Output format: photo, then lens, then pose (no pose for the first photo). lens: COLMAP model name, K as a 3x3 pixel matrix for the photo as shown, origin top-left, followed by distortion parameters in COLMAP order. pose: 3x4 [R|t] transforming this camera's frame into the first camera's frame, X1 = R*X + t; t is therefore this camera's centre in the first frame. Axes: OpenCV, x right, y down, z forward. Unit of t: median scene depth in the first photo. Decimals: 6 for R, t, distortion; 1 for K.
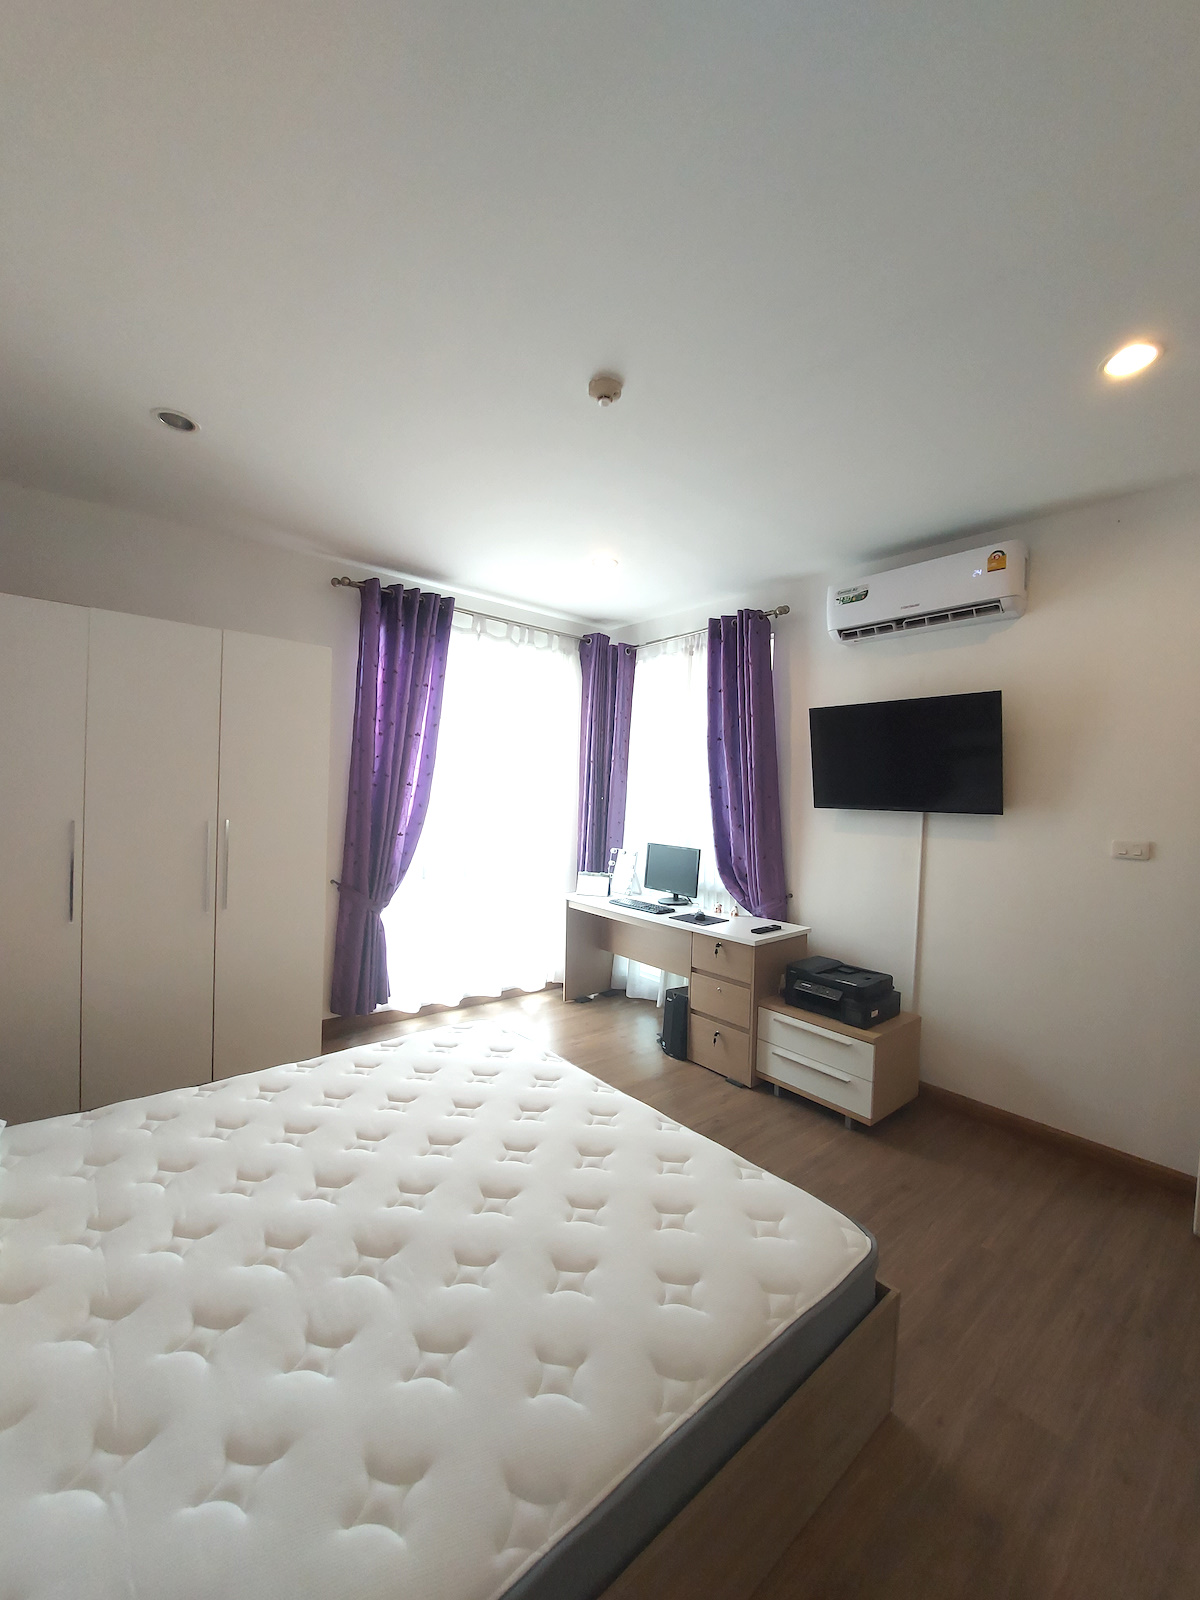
lens RADIAL K [[636.9, 0, 603.4], [0, 636.9, 807.1], [0, 0, 1]] dist [-0.002384, -0.006413]
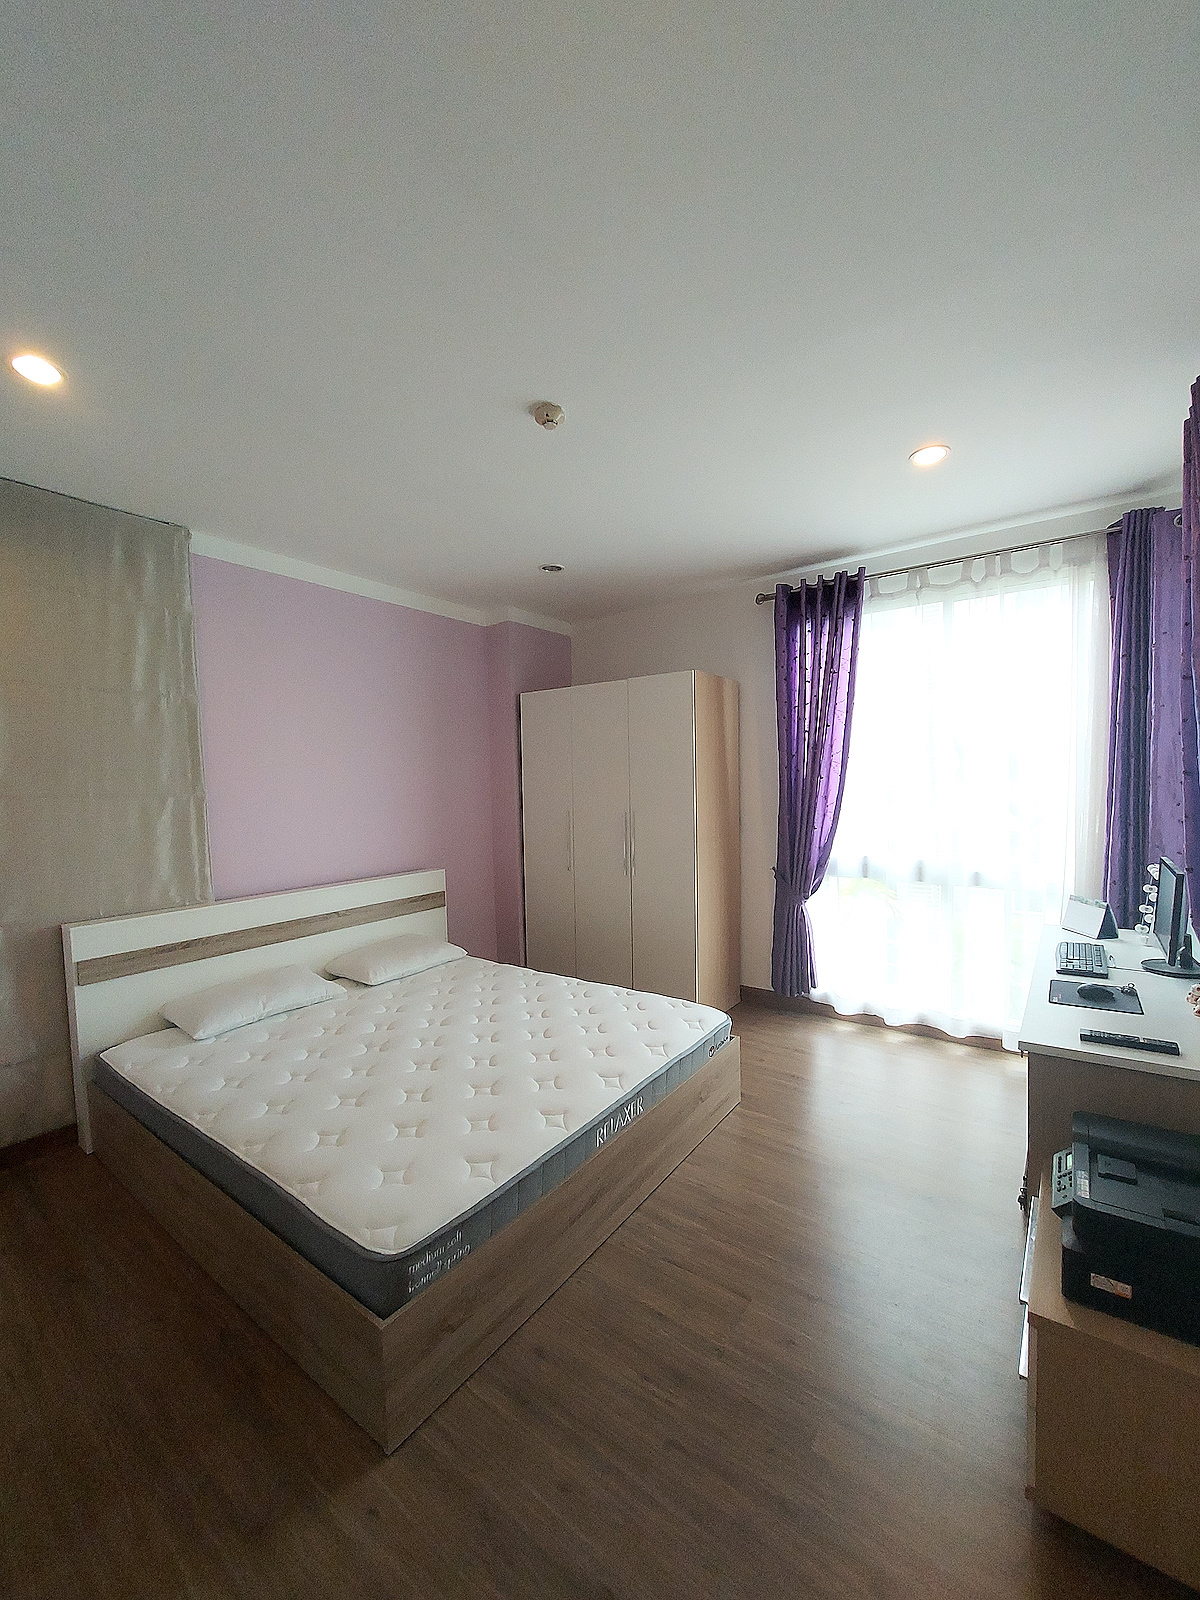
lens RADIAL K [[636.9, 0, 603.4], [0, 636.9, 807.1], [0, 0, 1]] dist [-0.002384, -0.006413]
pose [[0.219677, -0.001726, -0.975571, 0.595793], [0.010048, 0.999949, 0.000494, 0.007038], [0.975521, -0.009911, 0.219683, 0.466969]]
